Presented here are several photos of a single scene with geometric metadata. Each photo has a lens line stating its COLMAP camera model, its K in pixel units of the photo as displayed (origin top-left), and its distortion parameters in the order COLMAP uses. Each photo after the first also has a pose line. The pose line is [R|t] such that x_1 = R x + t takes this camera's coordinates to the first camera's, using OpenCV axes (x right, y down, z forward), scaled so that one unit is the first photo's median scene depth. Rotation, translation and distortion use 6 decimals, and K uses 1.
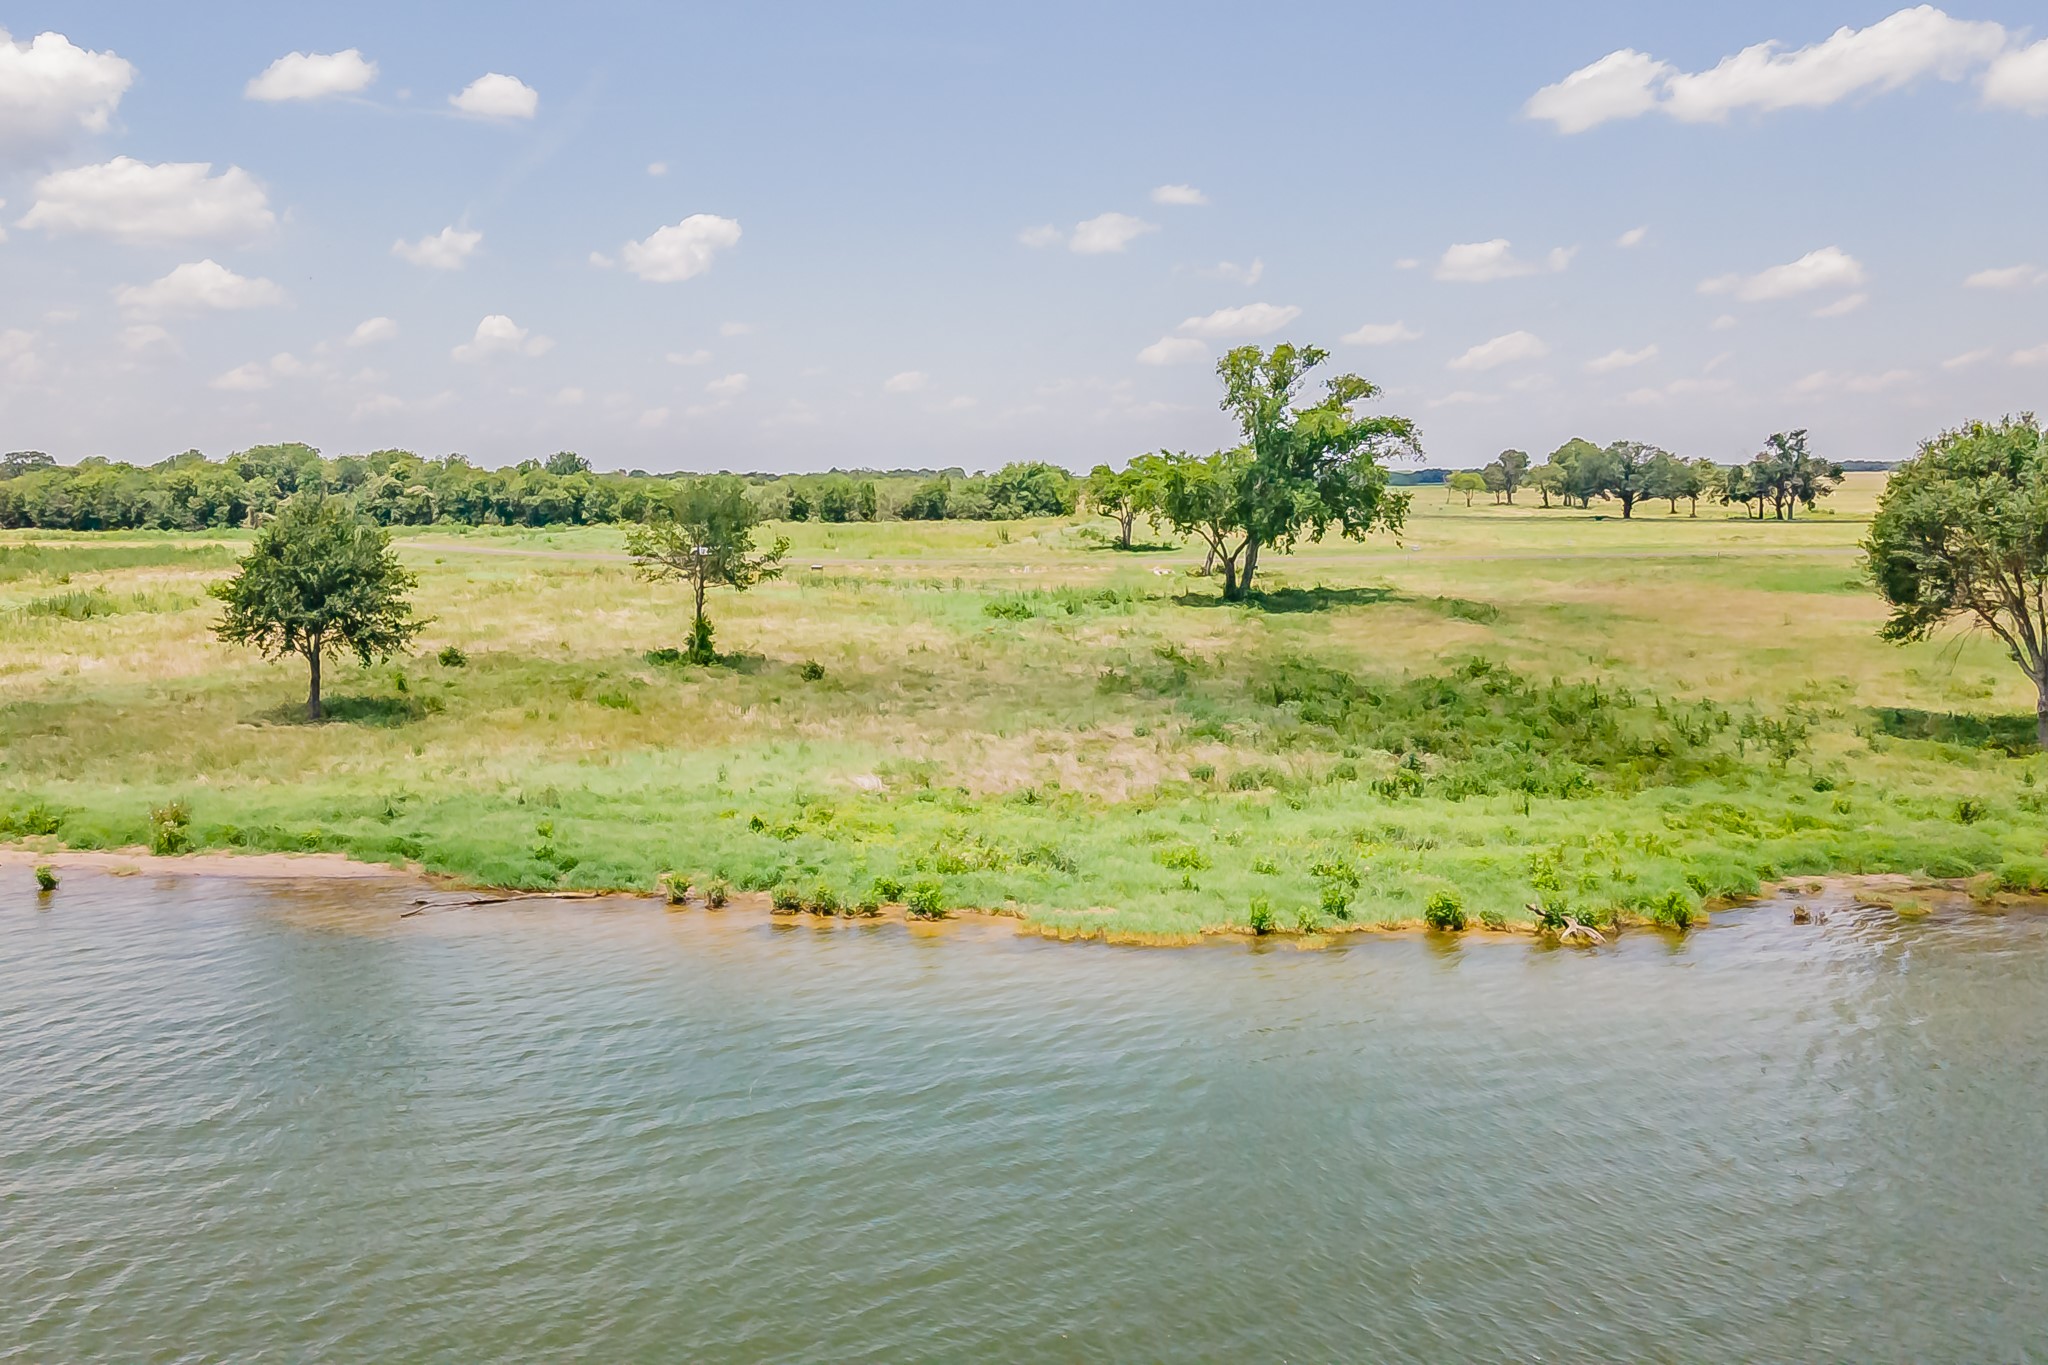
lens RADIAL K [[1775.9, 0, 910.7], [0, 1775.9, 687.2], [0, 0, 1]] dist [0.059154, -0.073053]
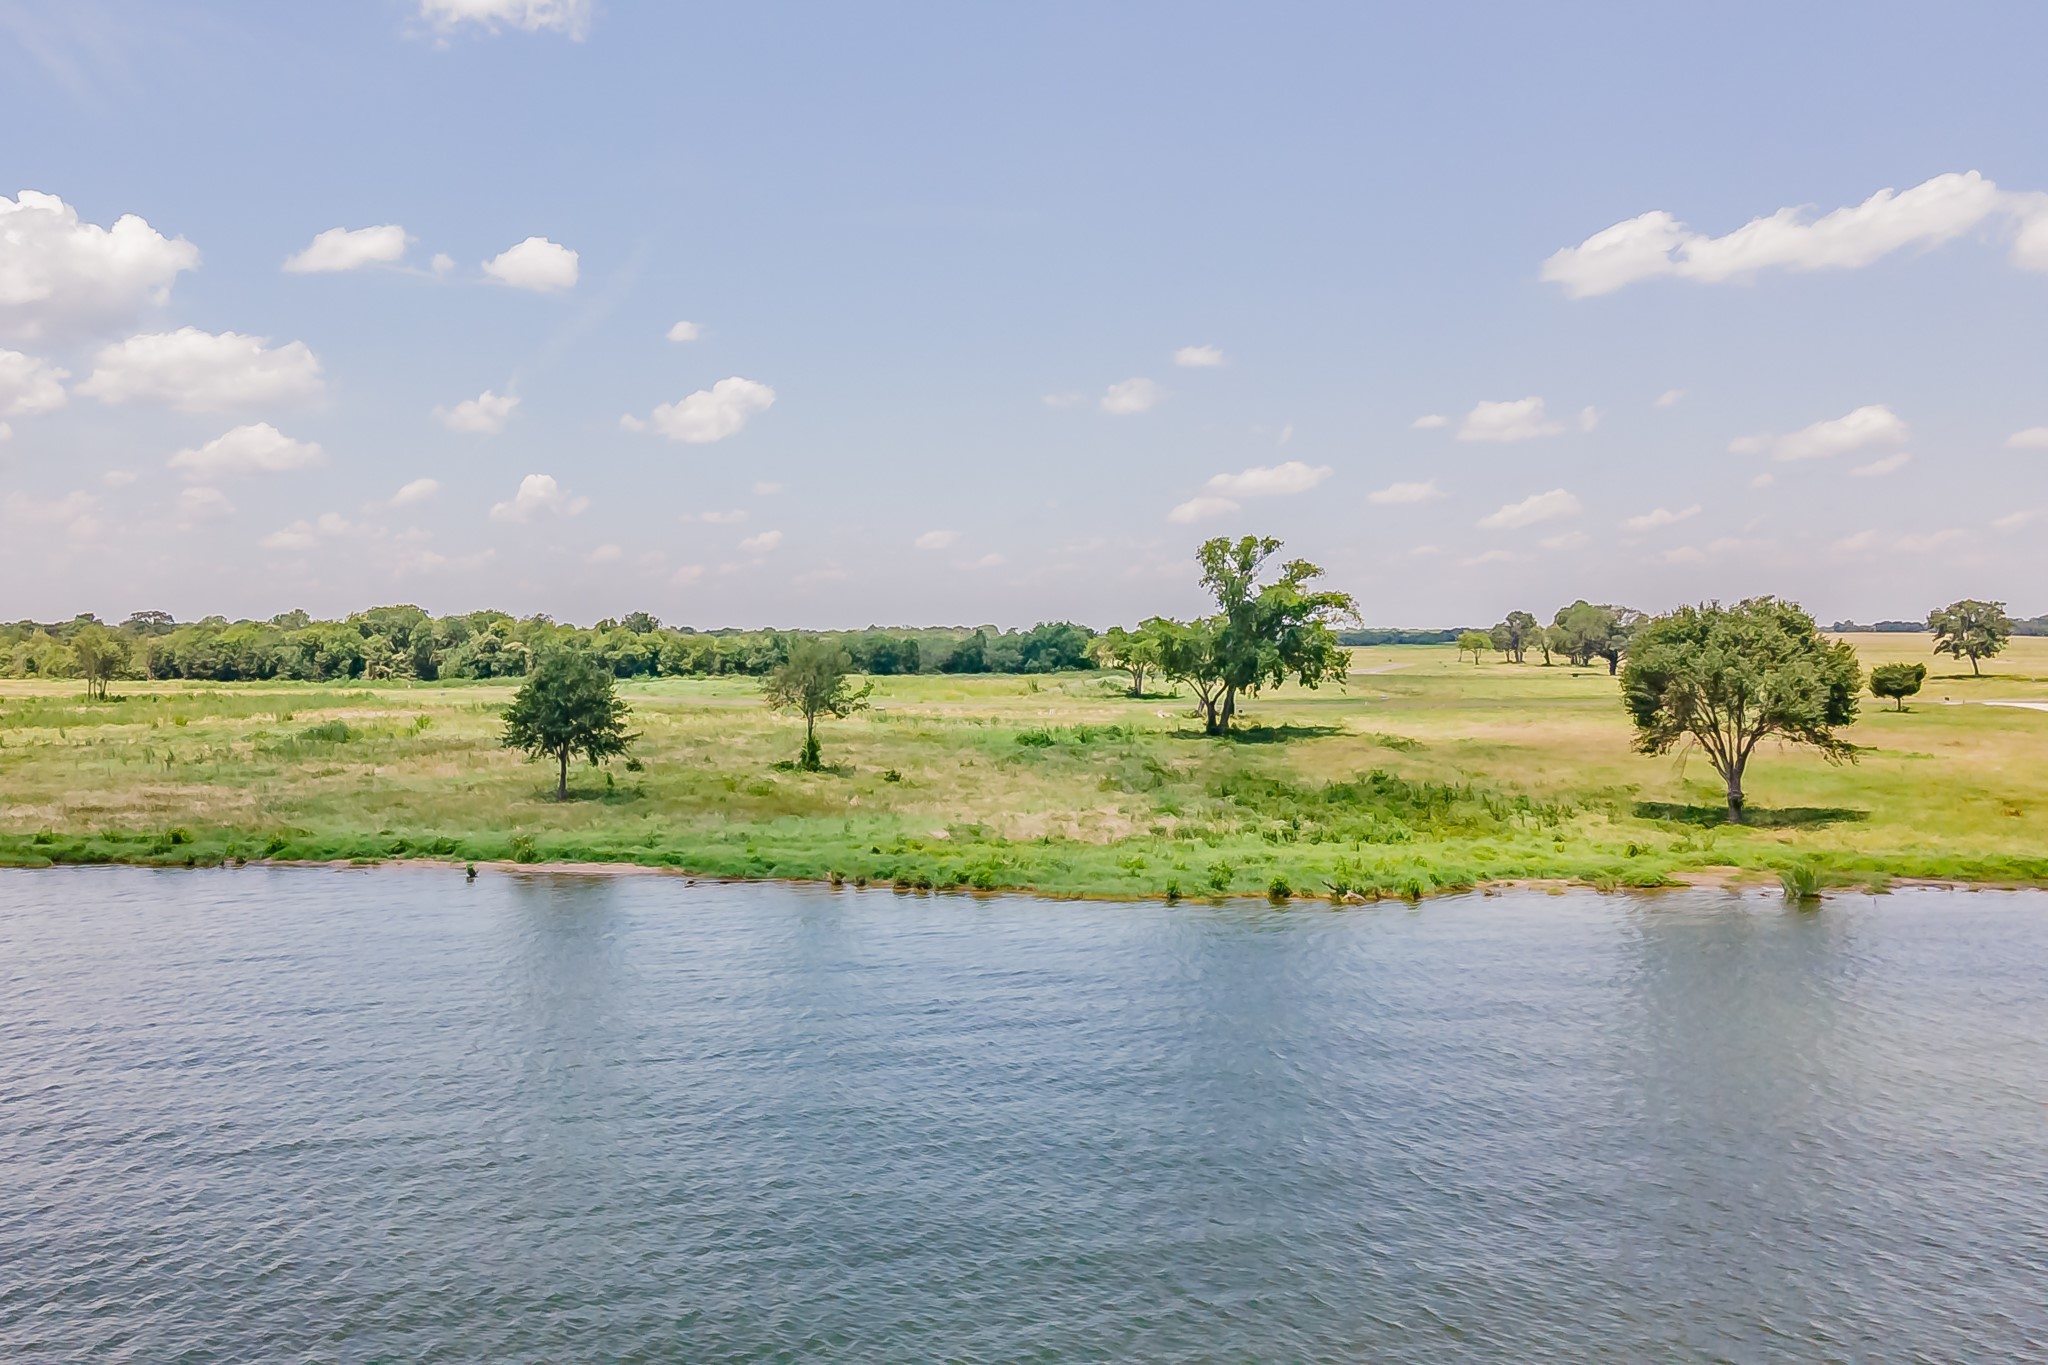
lens RADIAL K [[1785.6, 0, 842.5], [0, 1785.6, 633.1], [0, 0, 1]] dist [0.042461, 0.002523]
pose [[0.998416, 0.002574, -0.056201, -0.011471], [-0.009161, 0.993060, -0.117253, 0.031832], [0.055509, 0.117583, 0.991511, -0.291161]]
